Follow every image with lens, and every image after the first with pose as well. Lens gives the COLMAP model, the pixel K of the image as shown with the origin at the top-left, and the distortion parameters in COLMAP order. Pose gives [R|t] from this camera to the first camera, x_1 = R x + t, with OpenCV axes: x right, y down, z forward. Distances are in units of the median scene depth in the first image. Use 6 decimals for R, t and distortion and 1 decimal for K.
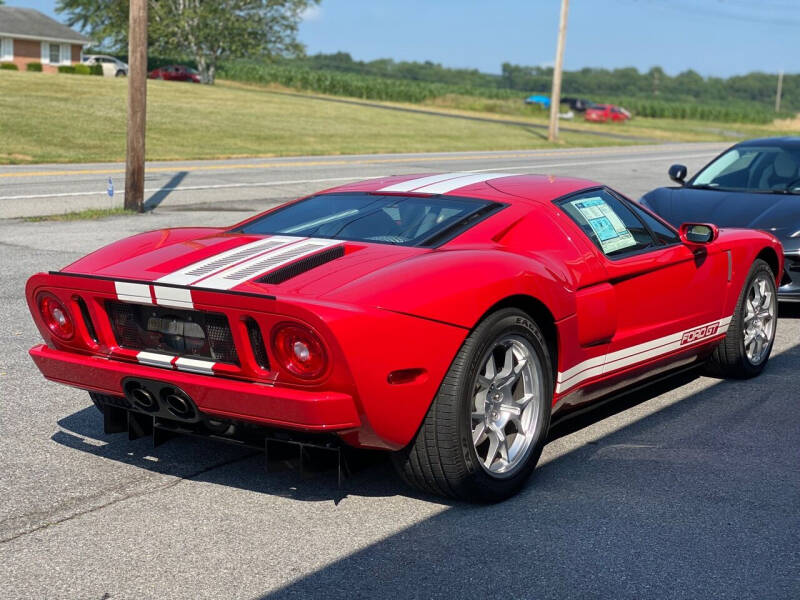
lens RADIAL K [[1197.6, 0, 392.3], [0, 1197.6, 314.9], [0, 0, 1]] dist [0.112704, -0.100444]
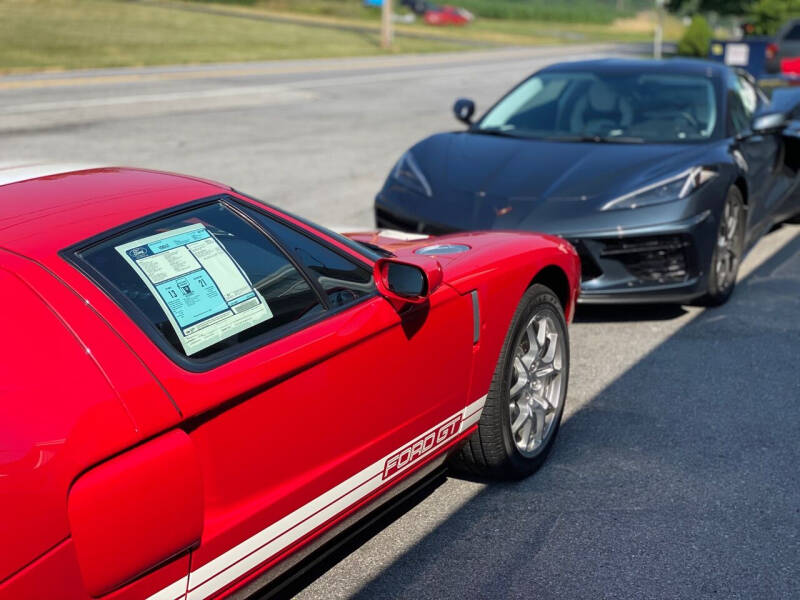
lens RADIAL K [[1152.4, 0, 399.3], [0, 1152.4, 340.0], [0, 0, 1]] dist [0.108145, -0.117051]
pose [[0.992638, -0.042608, 0.113378, 0.164692], [0.030241, 0.993621, 0.108642, -0.082935], [-0.117284, -0.104414, 0.987594, 0.420773]]
